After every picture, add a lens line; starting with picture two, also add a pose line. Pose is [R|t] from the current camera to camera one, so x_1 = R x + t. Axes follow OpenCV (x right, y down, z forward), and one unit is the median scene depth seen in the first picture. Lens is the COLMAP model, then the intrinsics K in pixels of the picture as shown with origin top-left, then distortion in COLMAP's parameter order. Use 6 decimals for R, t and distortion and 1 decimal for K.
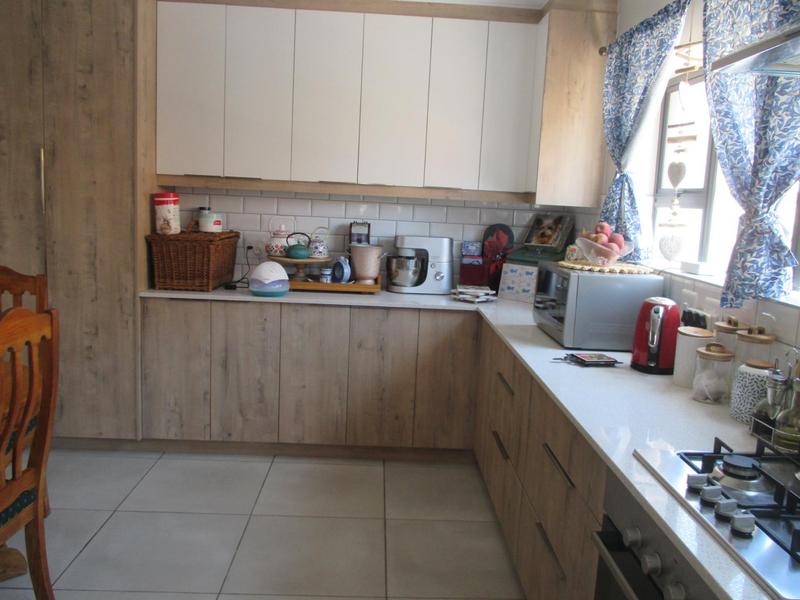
lens RADIAL K [[667.8, 0, 402.5], [0, 667.8, 297.3], [0, 0, 1]] dist [-0.032614, 0.025031]
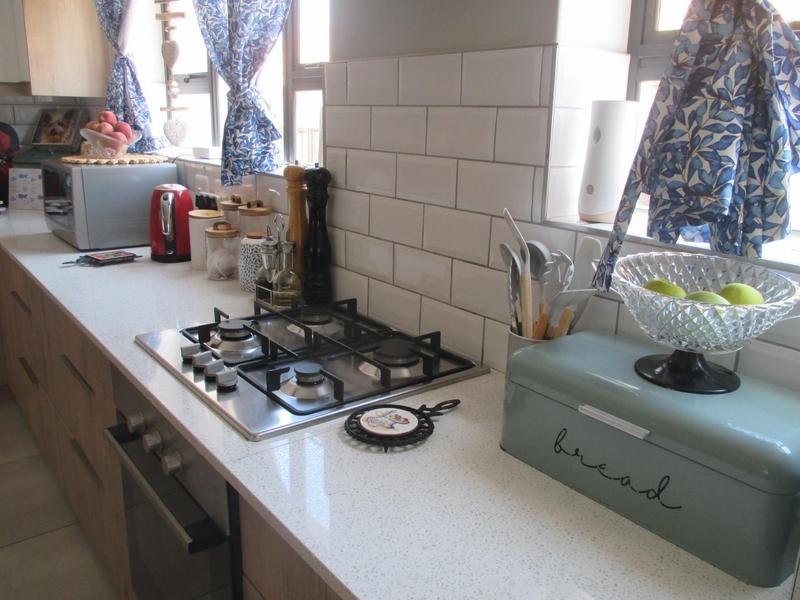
lens RADIAL K [[667.8, 0, 407.0], [0, 667.8, 300.5], [0, 0, 1]] dist [-0.032614, 0.025031]
pose [[0.810139, -0.182309, 0.557170, 0.108891], [0.103390, 0.979951, 0.170313, 0.042470], [-0.577049, -0.080372, 0.812746, -0.003905]]
